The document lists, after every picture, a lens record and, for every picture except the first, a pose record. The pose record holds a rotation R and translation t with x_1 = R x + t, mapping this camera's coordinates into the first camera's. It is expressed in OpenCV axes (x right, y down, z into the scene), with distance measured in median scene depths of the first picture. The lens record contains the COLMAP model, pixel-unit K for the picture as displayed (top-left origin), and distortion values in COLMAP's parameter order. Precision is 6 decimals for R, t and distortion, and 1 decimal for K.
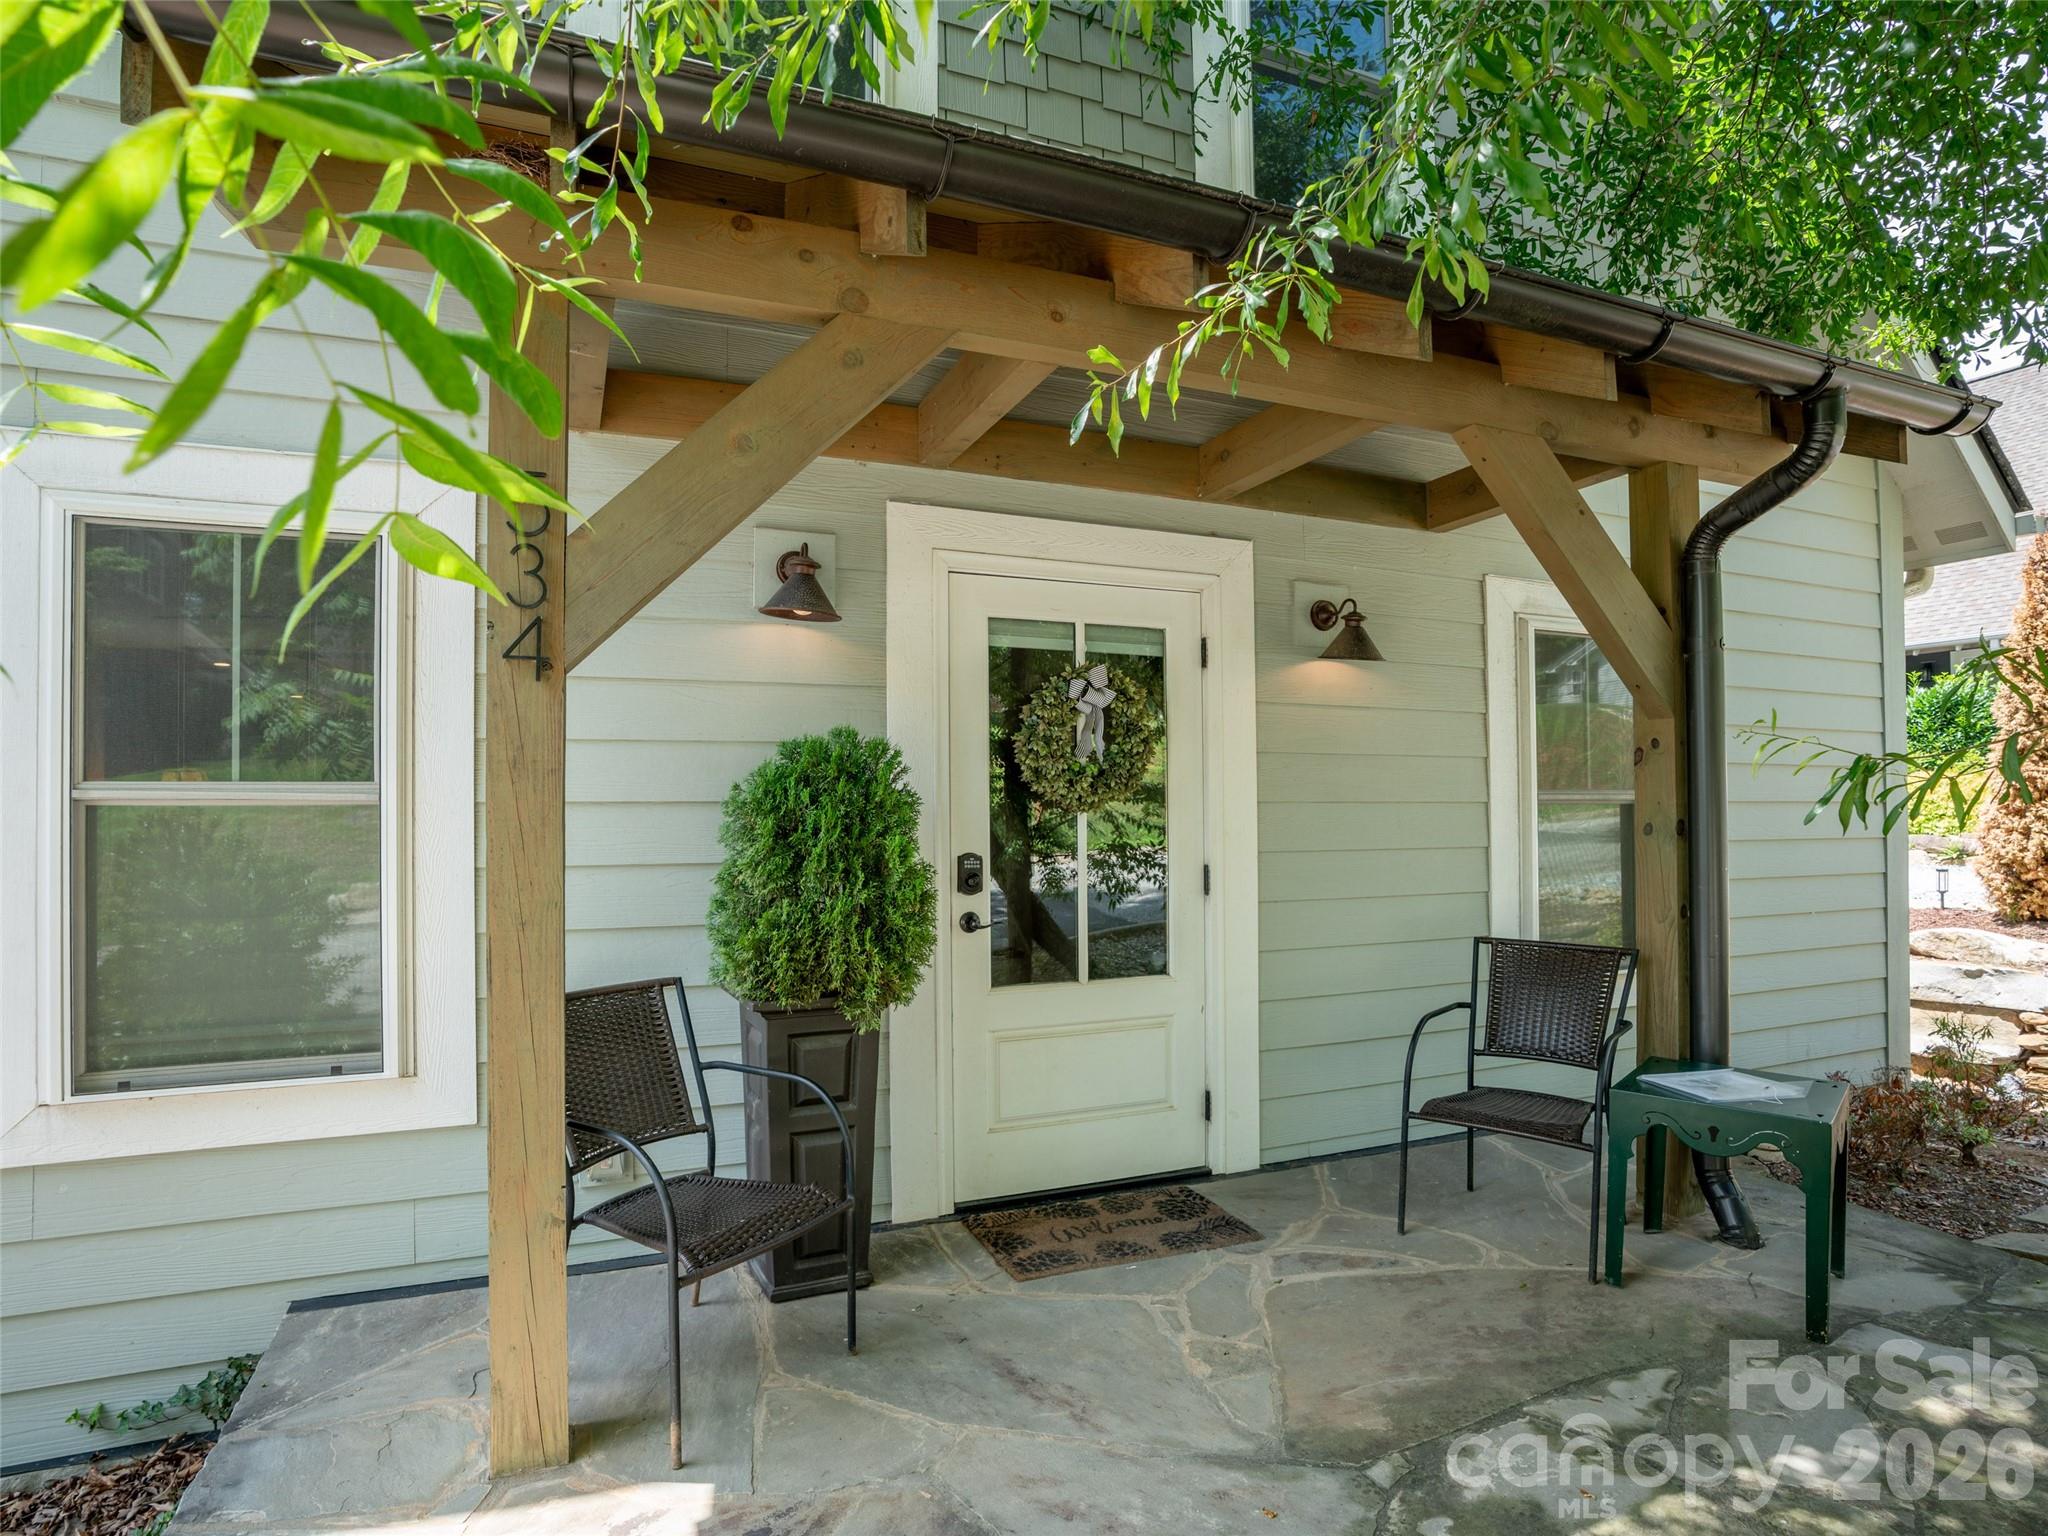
lens RADIAL K [[1020.4, 0, 1050.8], [0, 1020.4, 802.0], [0, 0, 1]] dist [-0.071319, 0.027627]
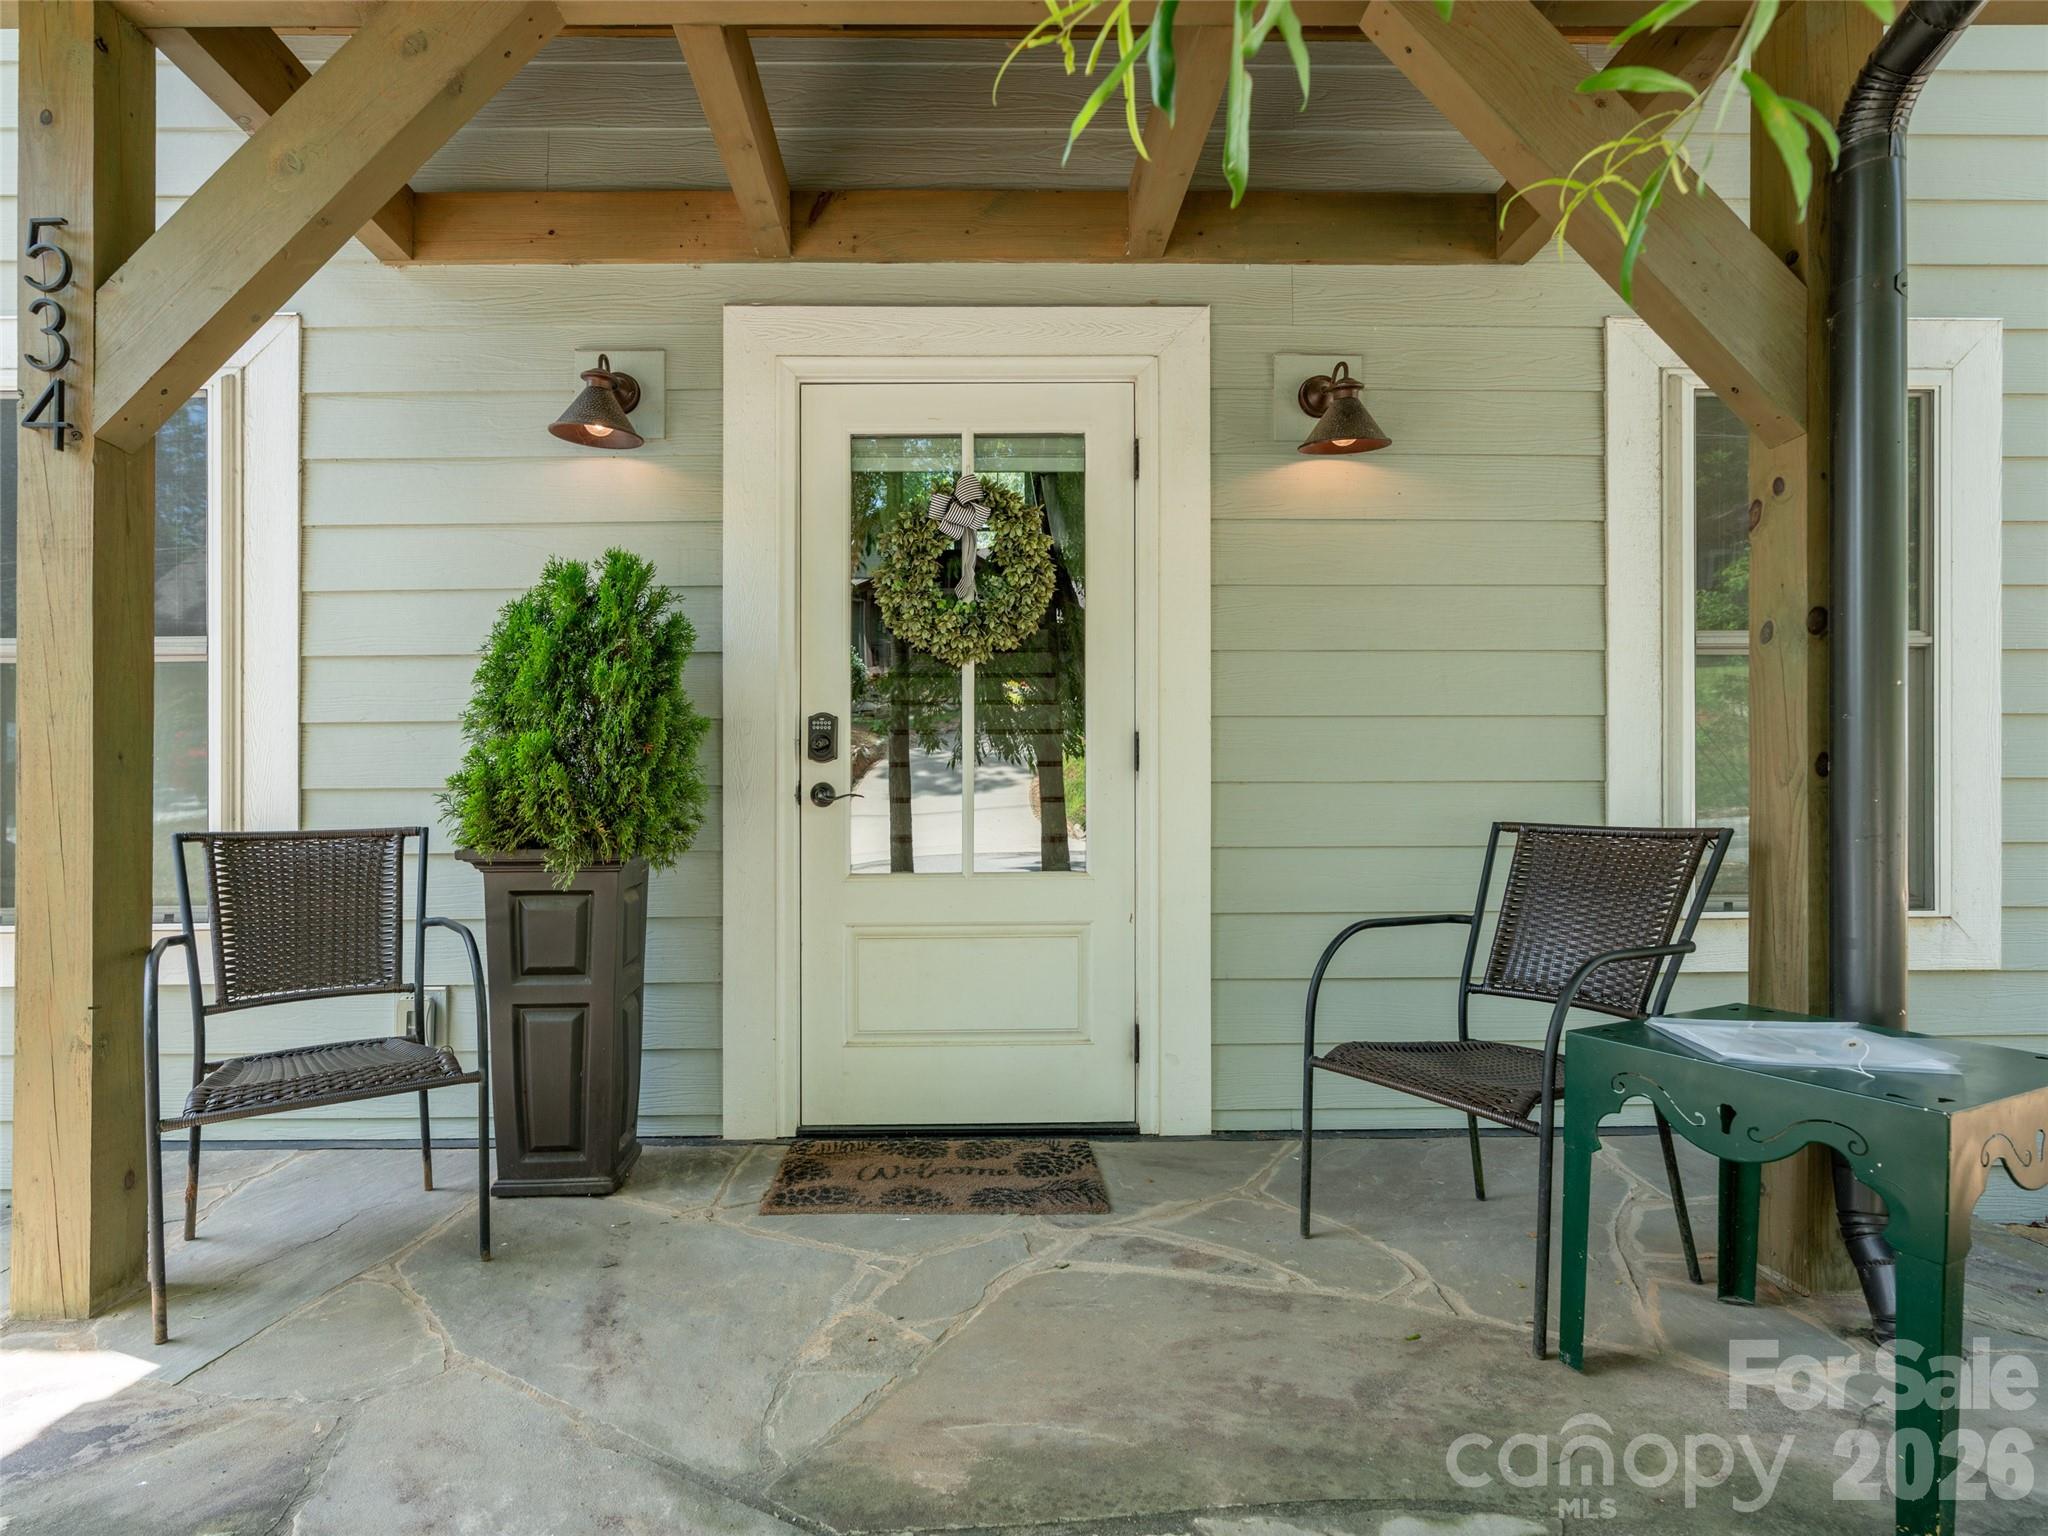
lens RADIAL K [[1036.2, 0, 1017.3], [0, 1036.2, 803.8], [0, 0, 1]] dist [-0.019430, 0.009649]
pose [[0.937505, 0.001371, -0.347970, 0.394659], [0.004498, 0.999861, 0.016059, 0.118989], [0.347944, -0.016620, 0.937368, 0.264669]]
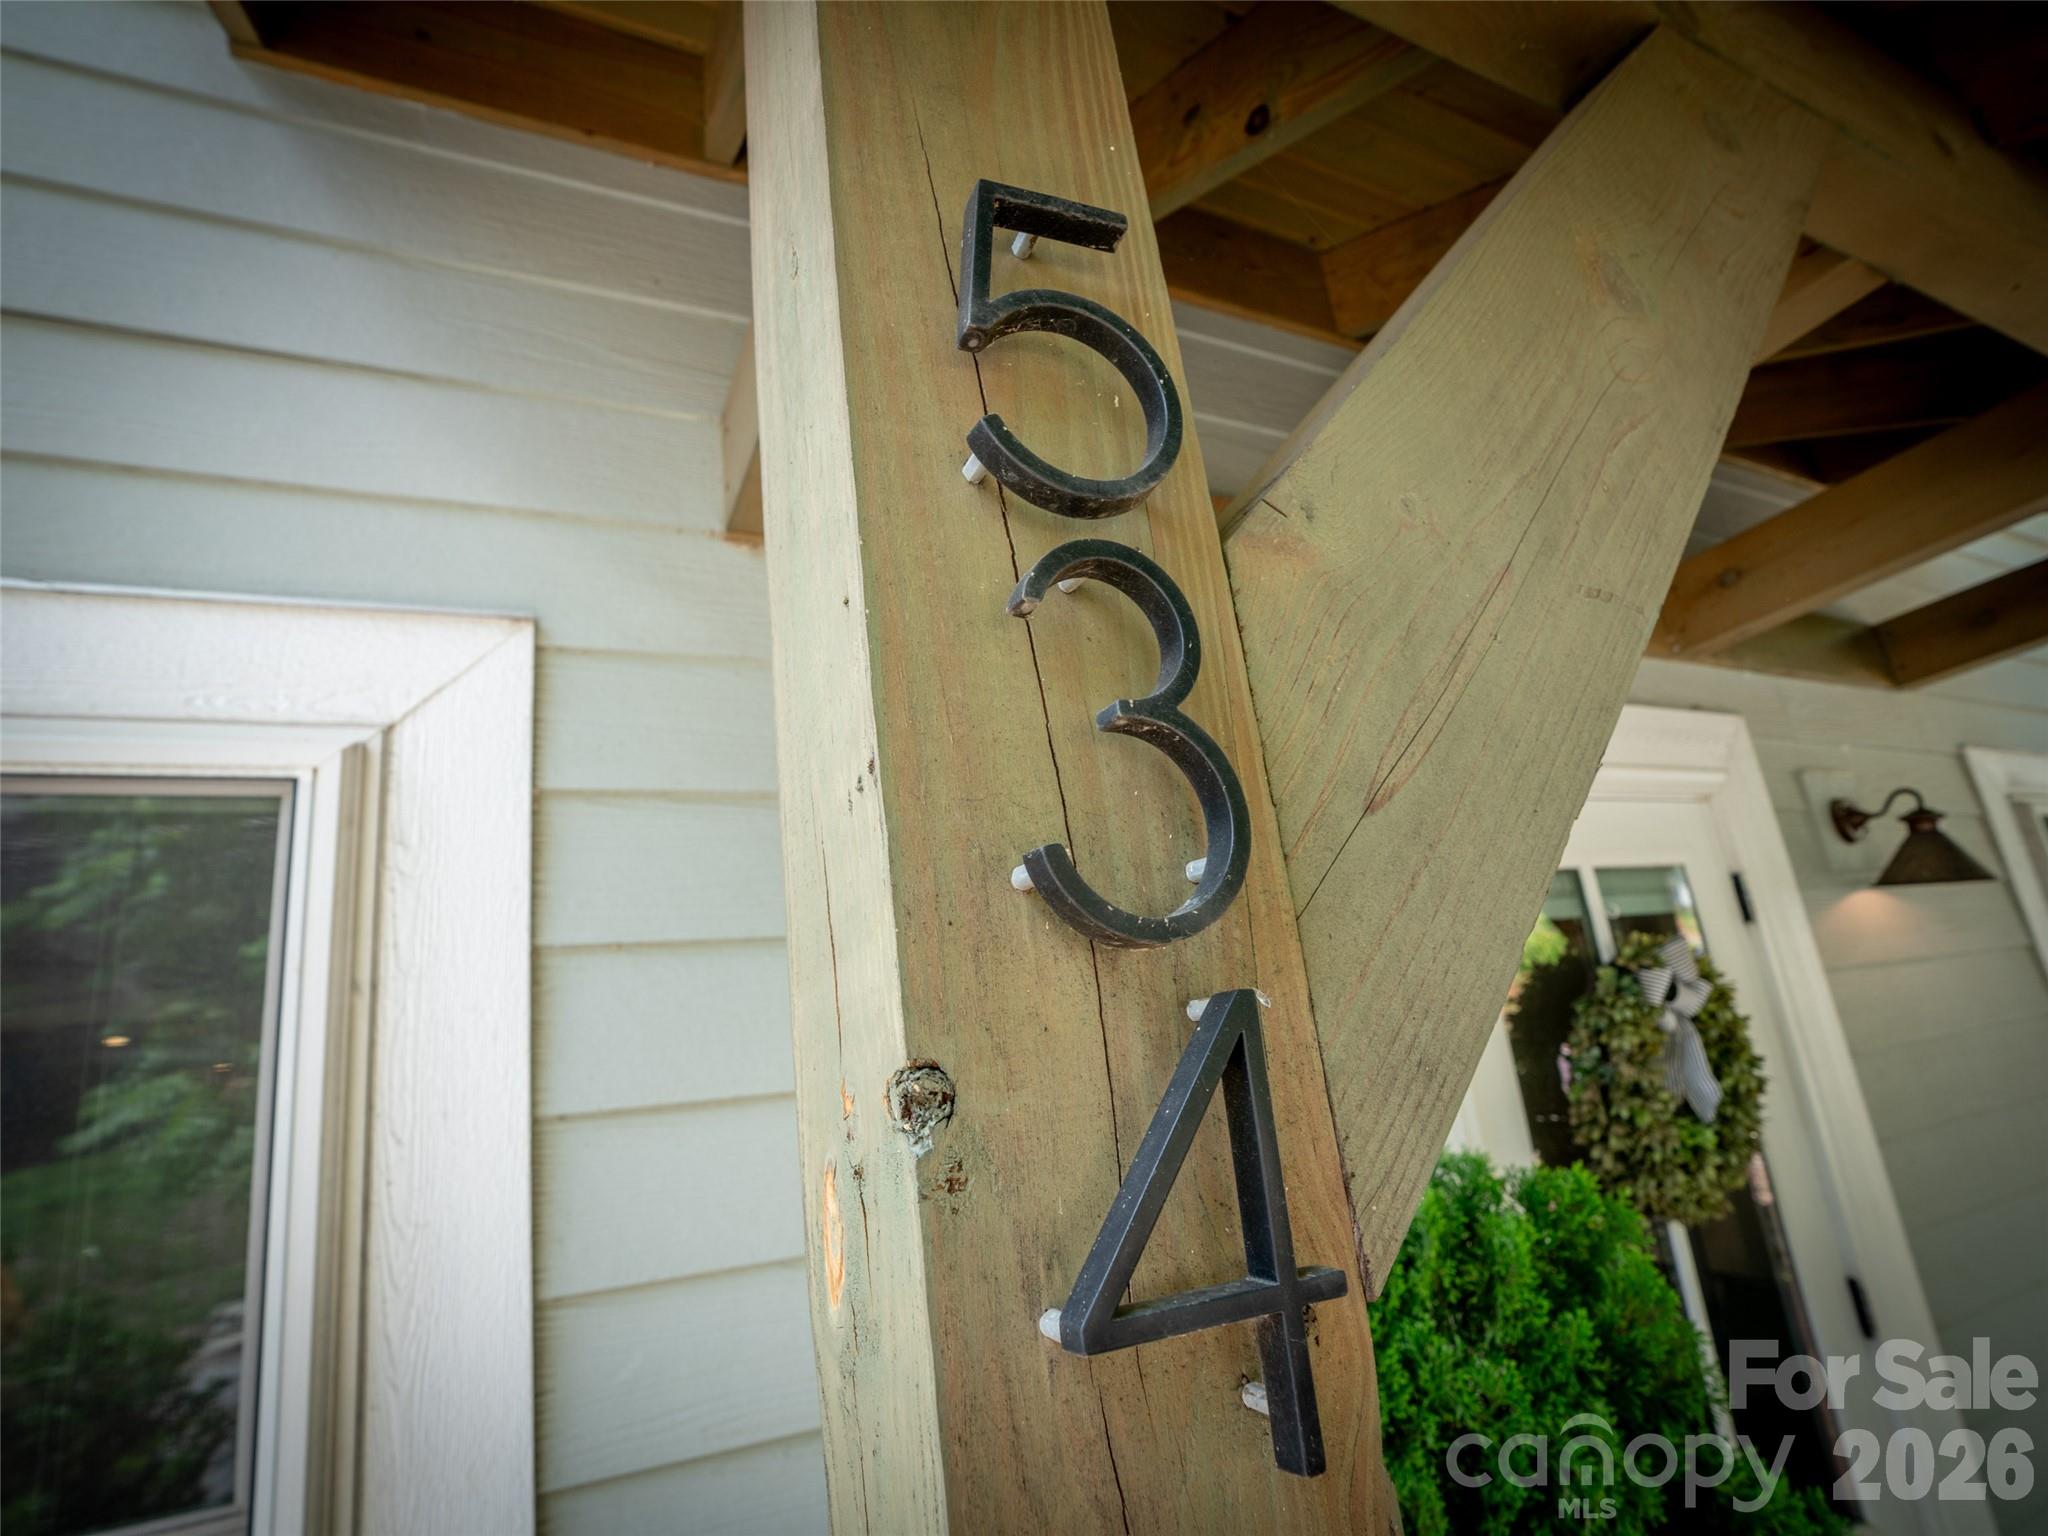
lens RADIAL K [[1020.4, 0, 1050.8], [0, 1020.4, 802.0], [0, 0, 1]] dist [-0.071319, 0.027627]
pose [[0.992926, -0.082473, 0.085422, -0.342564], [0.101656, 0.962209, -0.252626, -0.110094], [-0.061359, 0.259523, 0.963786, 0.527884]]
